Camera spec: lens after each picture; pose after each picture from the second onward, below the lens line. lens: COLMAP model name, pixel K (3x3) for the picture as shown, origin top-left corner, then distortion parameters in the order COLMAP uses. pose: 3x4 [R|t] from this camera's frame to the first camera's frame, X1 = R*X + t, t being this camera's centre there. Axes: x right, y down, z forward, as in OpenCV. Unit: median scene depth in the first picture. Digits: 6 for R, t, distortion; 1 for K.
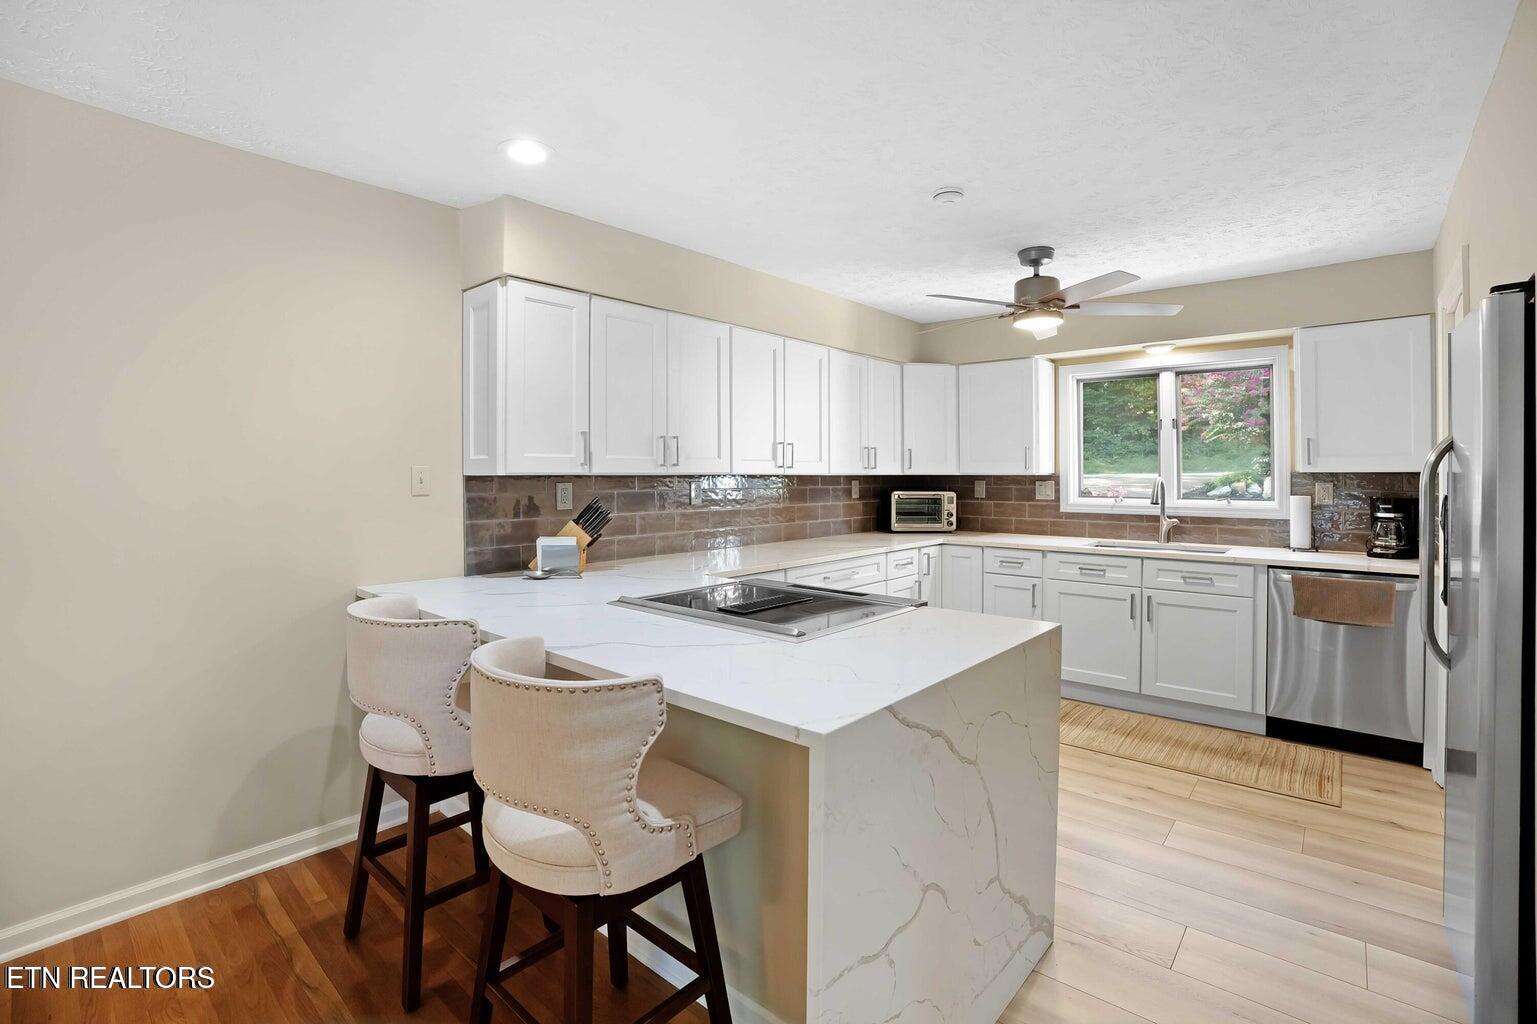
lens RADIAL K [[704.5, 0, 764.0], [0, 704.5, 505.4], [0, 0, 1]] dist [-0.068382, 0.023498]
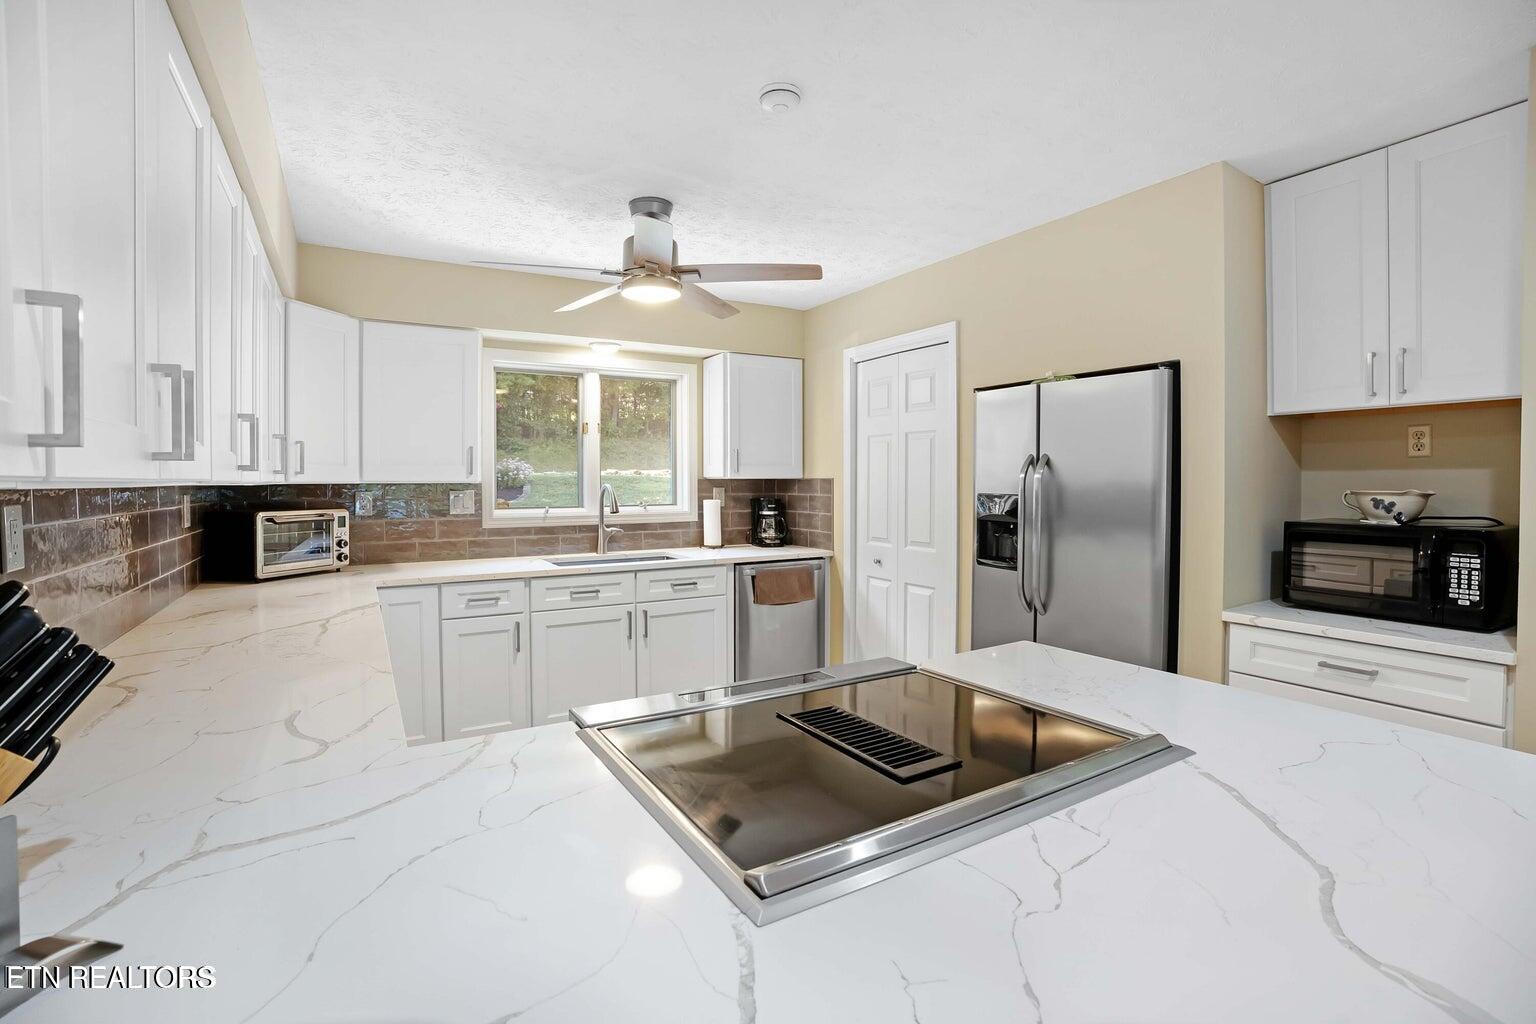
lens RADIAL K [[704.1, 0, 763.5], [0, 704.1, 505.4], [0, 0, 1]] dist [-0.068382, 0.023498]
pose [[0.311795, -0.033680, 0.949552, -0.237750], [0.042447, 0.998868, 0.021492, -0.020633], [-0.949201, 0.033605, 0.312871, 0.438882]]
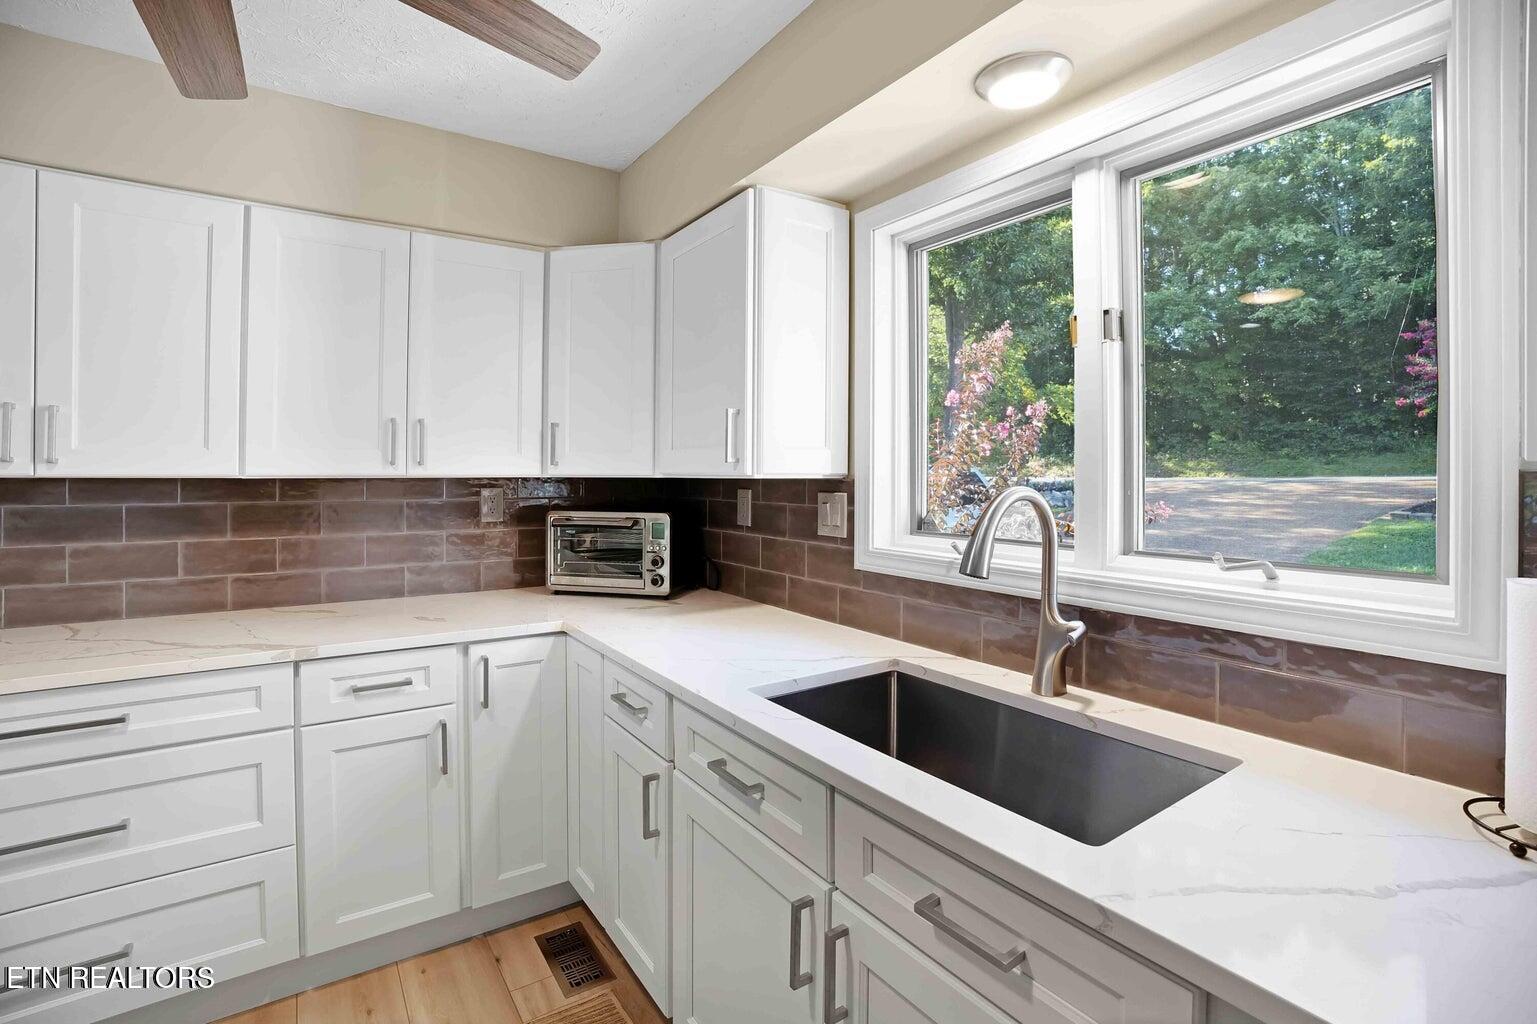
lens RADIAL K [[704.5, 0, 764.0], [0, 704.5, 505.4], [0, 0, 1]] dist [-0.068382, 0.023498]
pose [[0.967742, 0.014108, -0.251546, 0.476891], [-0.014476, 0.999895, 0.000385, -0.027166], [0.251525, 0.003269, 0.967845, 0.587050]]
